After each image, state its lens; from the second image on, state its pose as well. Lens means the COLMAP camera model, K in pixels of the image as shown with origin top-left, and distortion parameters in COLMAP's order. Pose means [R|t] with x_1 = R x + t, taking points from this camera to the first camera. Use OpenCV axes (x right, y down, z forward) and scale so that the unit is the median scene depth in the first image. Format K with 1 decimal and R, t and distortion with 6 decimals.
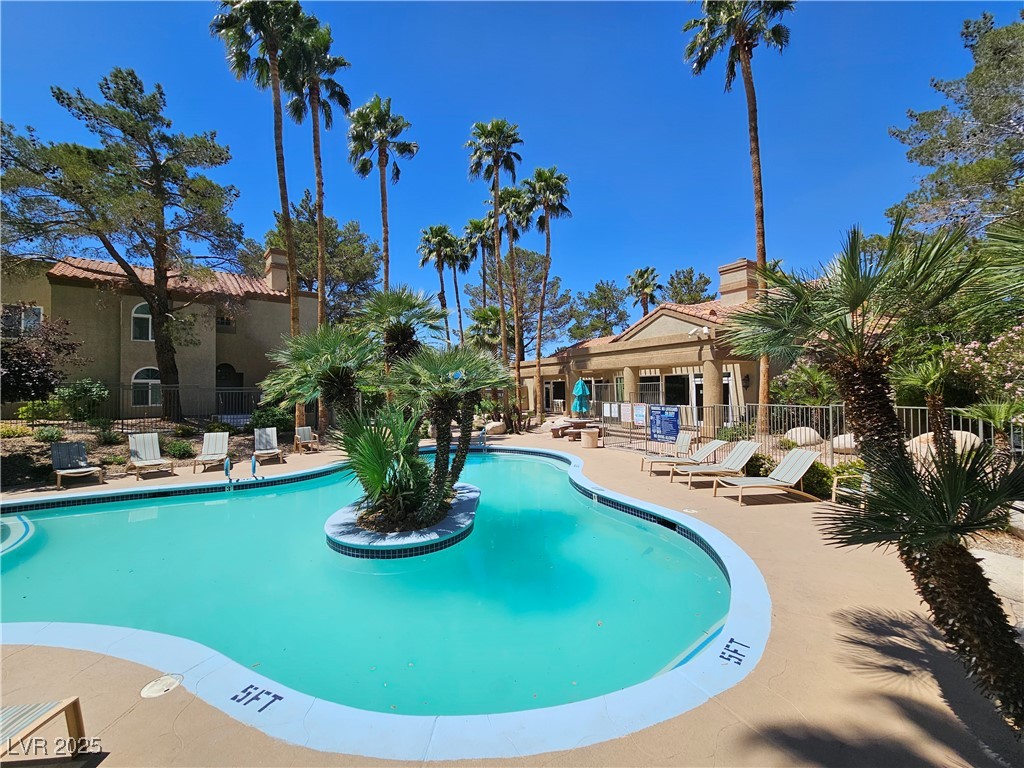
lens RADIAL K [[419.3, 0, 507.8], [0, 419.3, 385.3], [0, 0, 1]] dist [-0.001657, -0.000135]
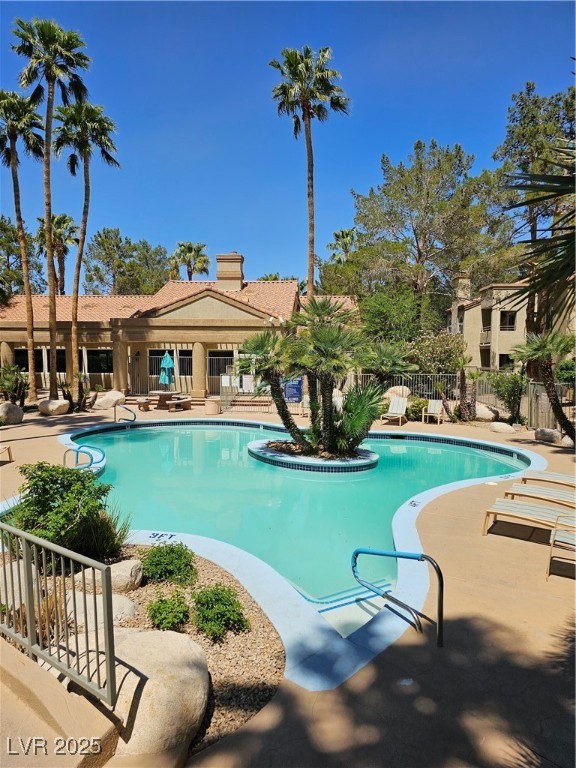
lens RADIAL K [[532.5, 0, 280.3], [0, 532.5, 383.5], [0, 0, 1]] dist [0.074672, -0.062620]
pose [[0.558008, -0.026272, 0.829420, -0.755467], [-0.025997, 0.998455, 0.049116, -0.009675], [-0.829428, -0.048969, 0.556463, 0.038316]]
